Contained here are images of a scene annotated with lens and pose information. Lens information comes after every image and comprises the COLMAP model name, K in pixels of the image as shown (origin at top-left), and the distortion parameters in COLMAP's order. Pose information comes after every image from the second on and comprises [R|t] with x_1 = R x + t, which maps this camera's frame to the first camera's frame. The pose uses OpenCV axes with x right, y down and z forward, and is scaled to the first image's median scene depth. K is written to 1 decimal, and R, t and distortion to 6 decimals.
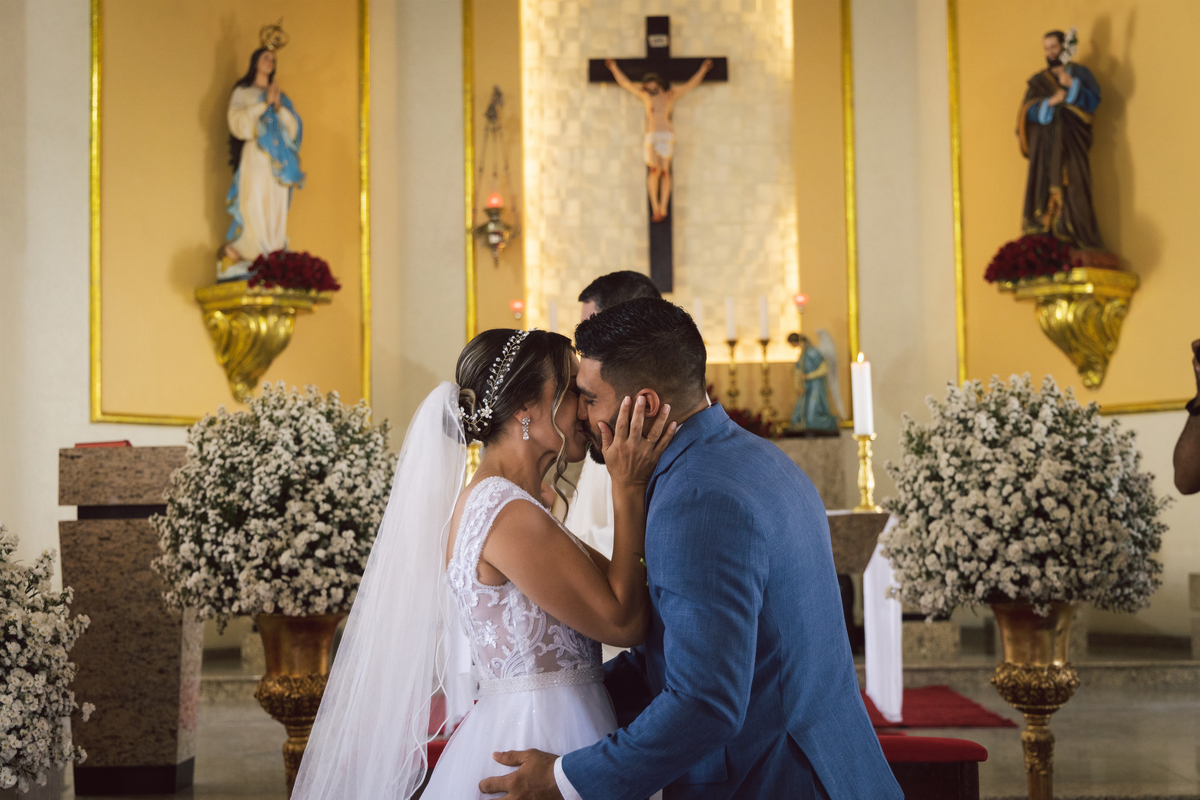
lens RADIAL K [[1905.1, 0, 600.0], [0, 1905.1, 400.0], [0, 0, 1]] dist [0.051515, -0.026468]
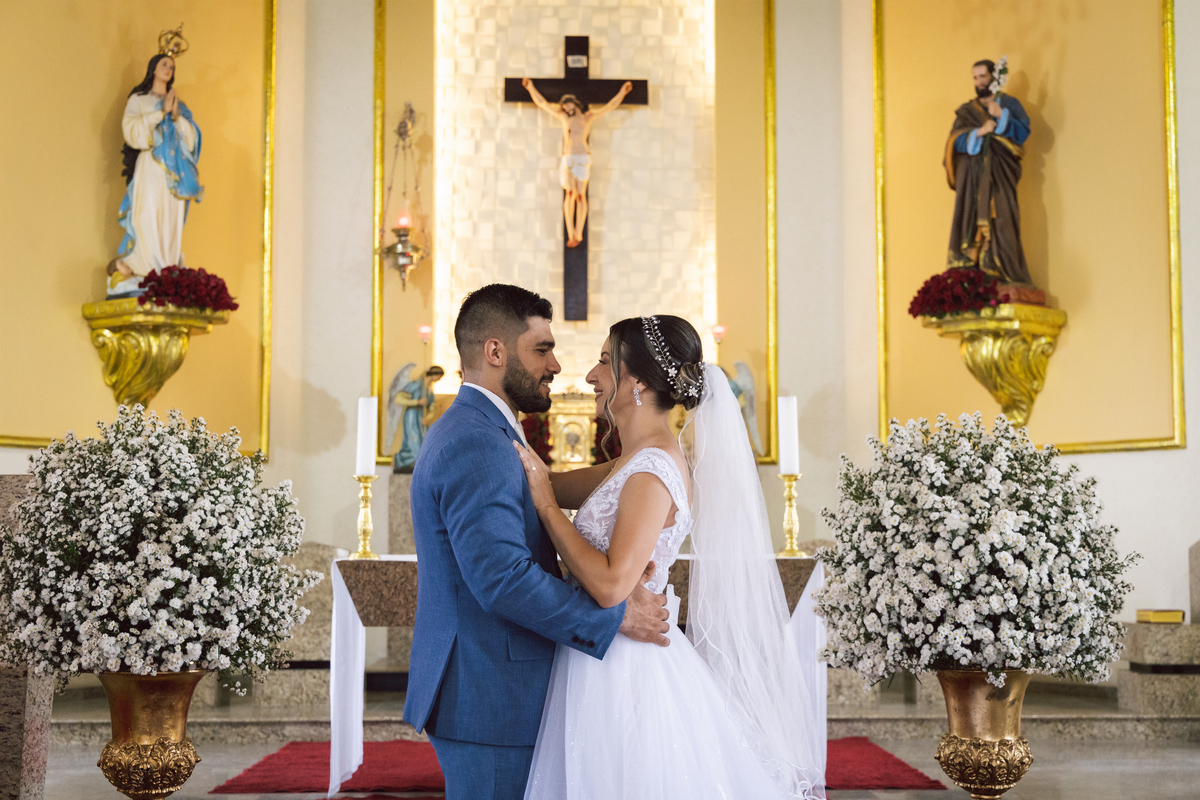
lens RADIAL K [[1871.0, 0, 600.0], [0, 1871.0, 400.0], [0, 0, 1]] dist [0.027792, 0.038919]
pose [[0.998765, 0.019623, 0.045648, 0.003953], [-0.018903, 0.999691, -0.016142, -0.001426], [-0.045951, 0.015259, 0.998827, 0.093076]]
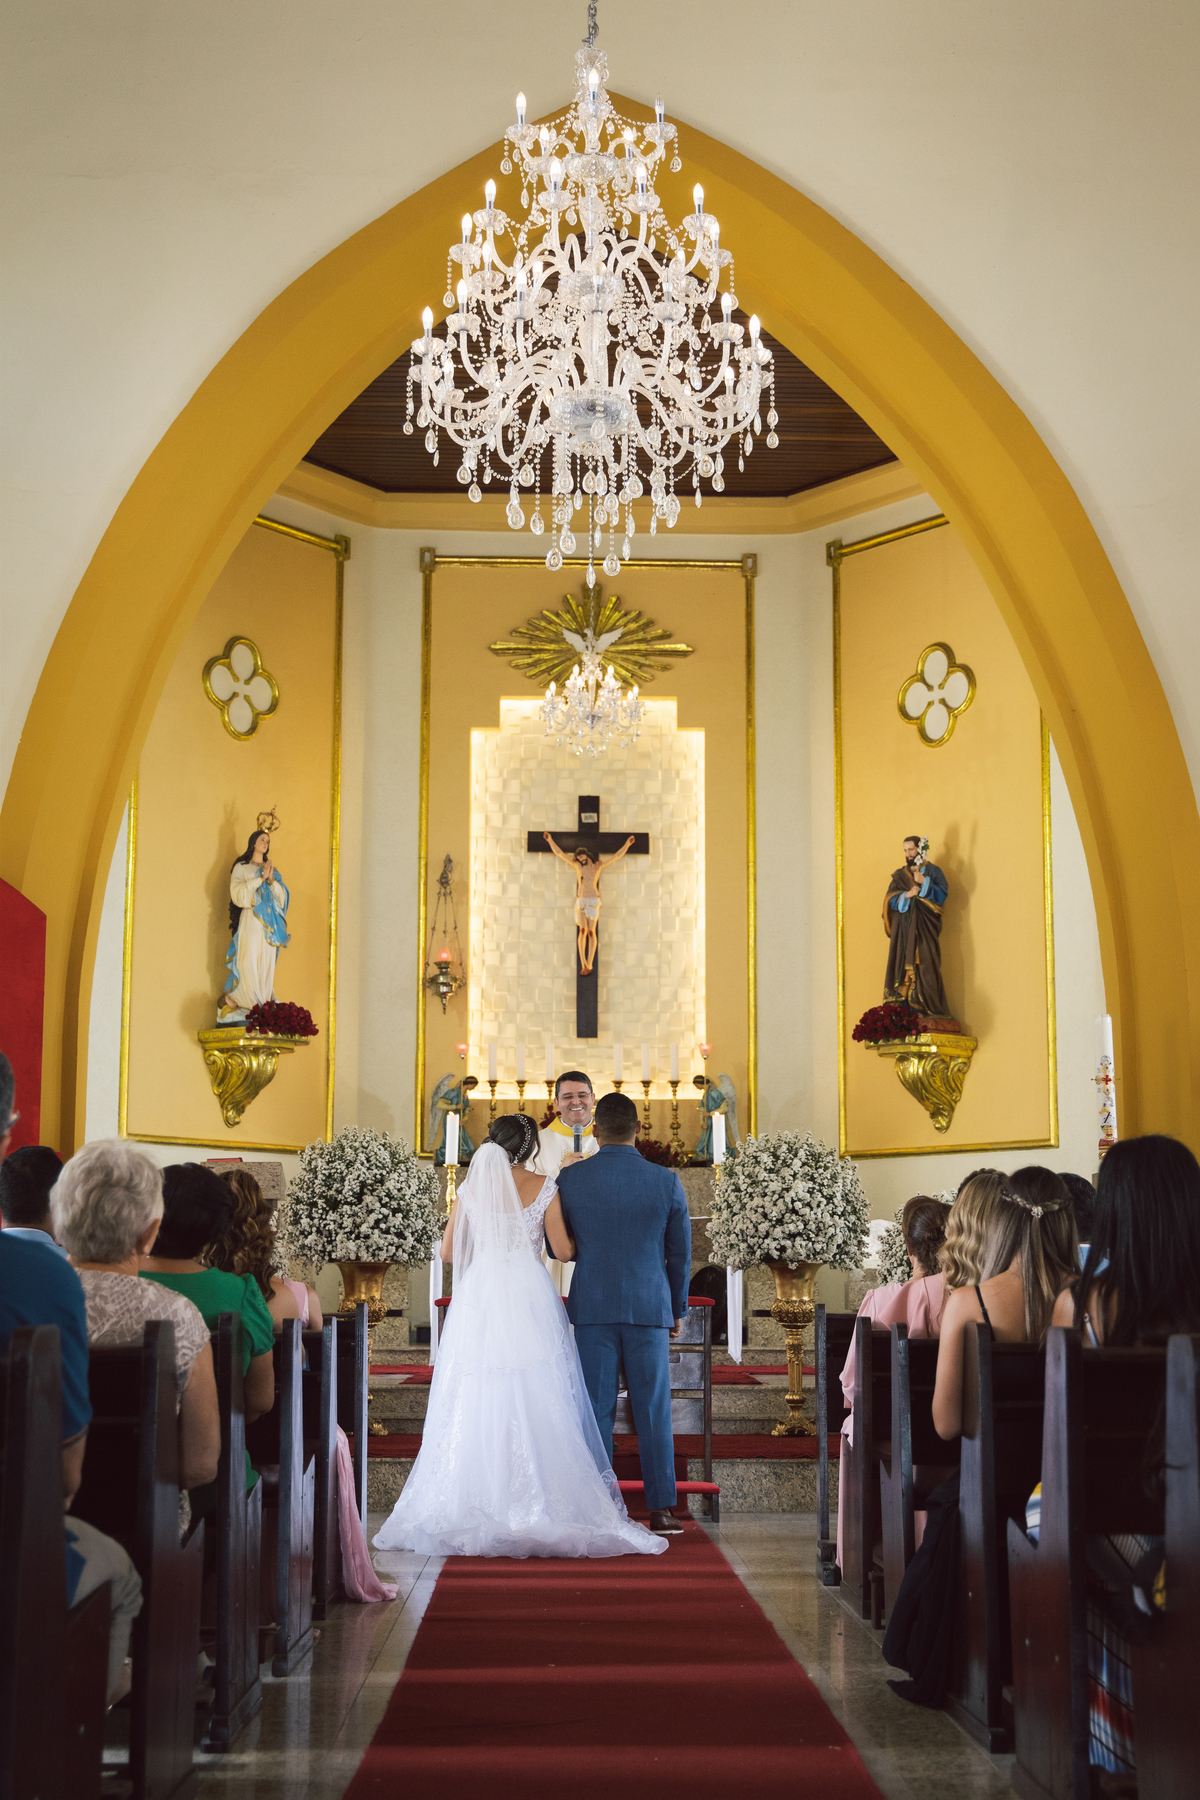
lens RADIAL K [[2486.5, 0, 600.0], [0, 2486.5, 900.0], [0, 0, 1]] dist [0.000615, 0.002362]
pose [[0.999124, 0.024772, 0.033722, -0.022109], [-0.021780, 0.996025, -0.086371, -0.016720], [-0.035727, 0.085561, 0.995692, -0.888381]]
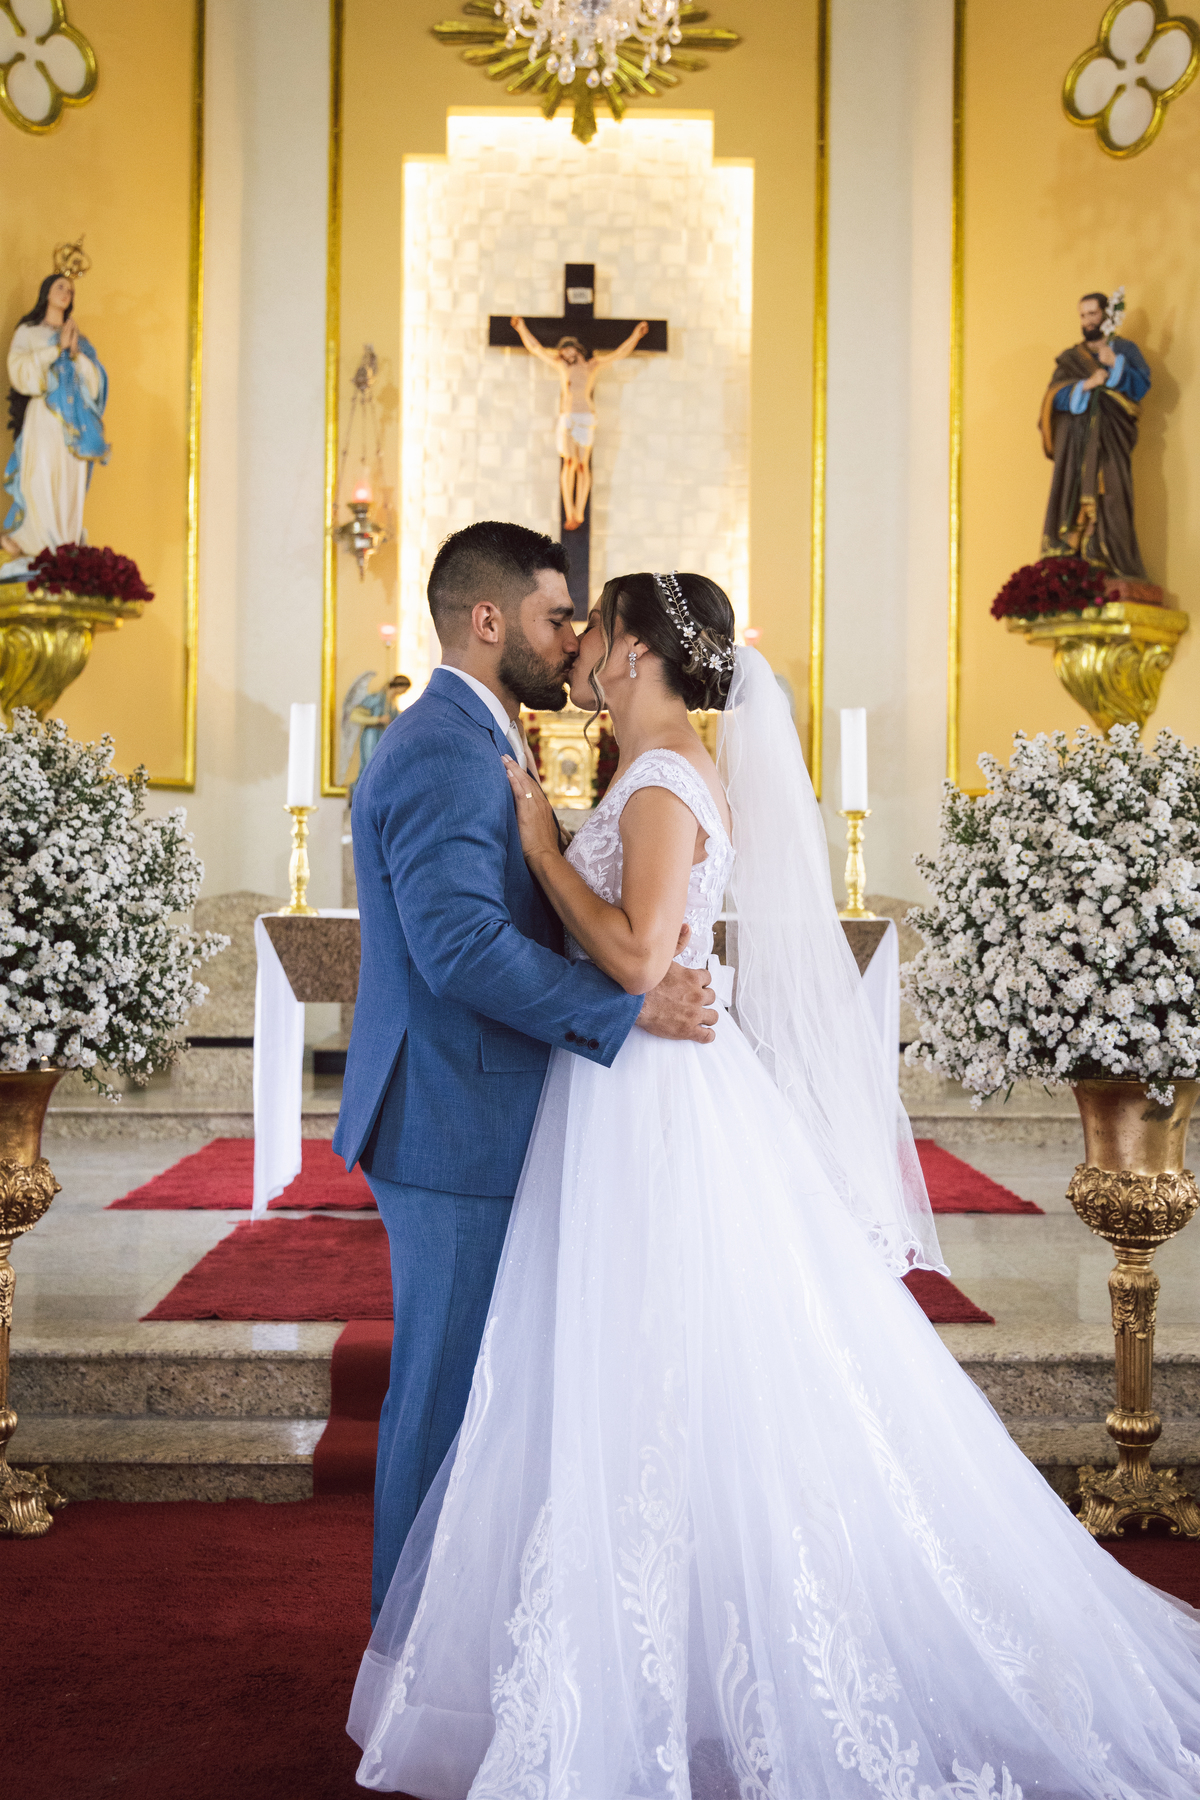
lens RADIAL K [[2149.0, 0, 600.0], [0, 2149.0, 900.0], [0, 0, 1]] dist [0.017984, 0.000252]
pose [[0.998486, 0.026602, 0.048140, 0.005788], [-0.029612, 0.997579, 0.062927, 0.003824], [-0.046350, -0.064257, 0.996856, 0.200317]]
